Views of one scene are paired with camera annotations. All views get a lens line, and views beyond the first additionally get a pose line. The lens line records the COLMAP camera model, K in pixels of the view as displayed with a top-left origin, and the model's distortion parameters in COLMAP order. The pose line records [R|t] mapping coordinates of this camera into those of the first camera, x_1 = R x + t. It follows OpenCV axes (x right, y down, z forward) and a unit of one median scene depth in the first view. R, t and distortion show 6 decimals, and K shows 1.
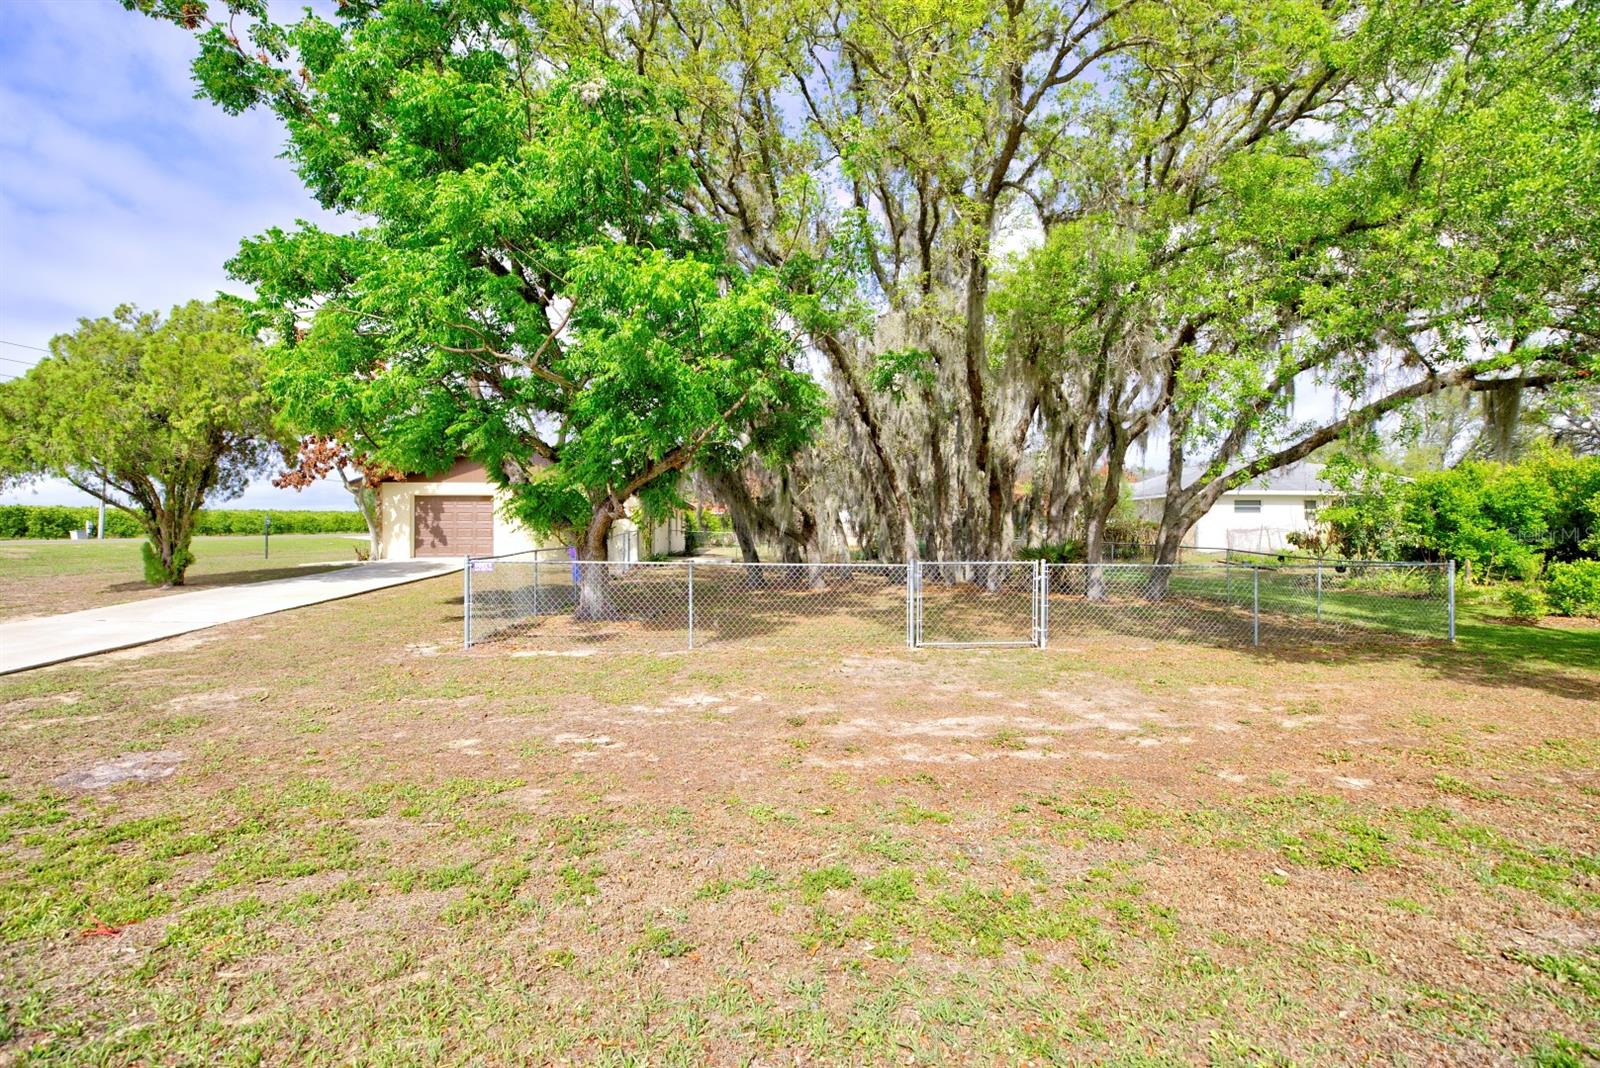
lens RADIAL K [[756.1, 0, 800.0], [0, 756.1, 534.0], [0, 0, 1]] dist [0.002523, 0.000974]
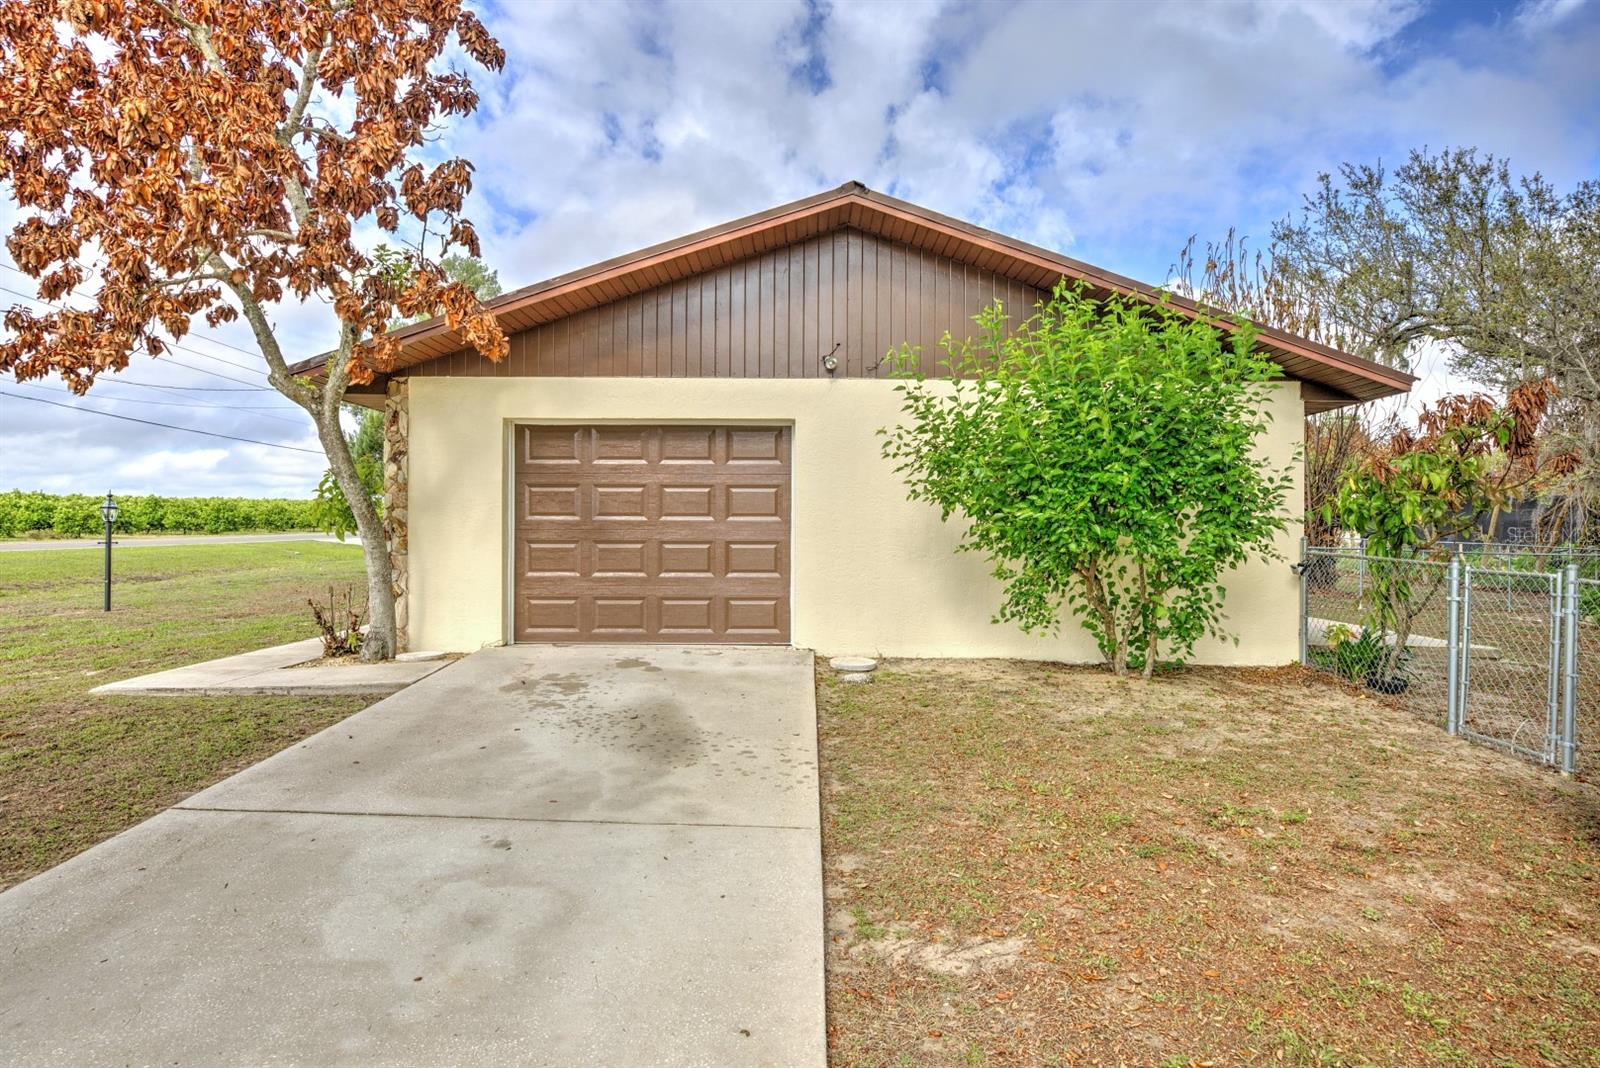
lens RADIAL K [[909.3, 0, 800.0], [0, 909.3, 534.0], [0, 0, 1]] dist [-0.008607, 0.000793]
pose [[0.998247, 0.011617, -0.058037, -0.392515], [-0.011705, 0.999931, -0.001175, -0.011585], [0.058019, 0.001852, 0.998314, 0.684588]]
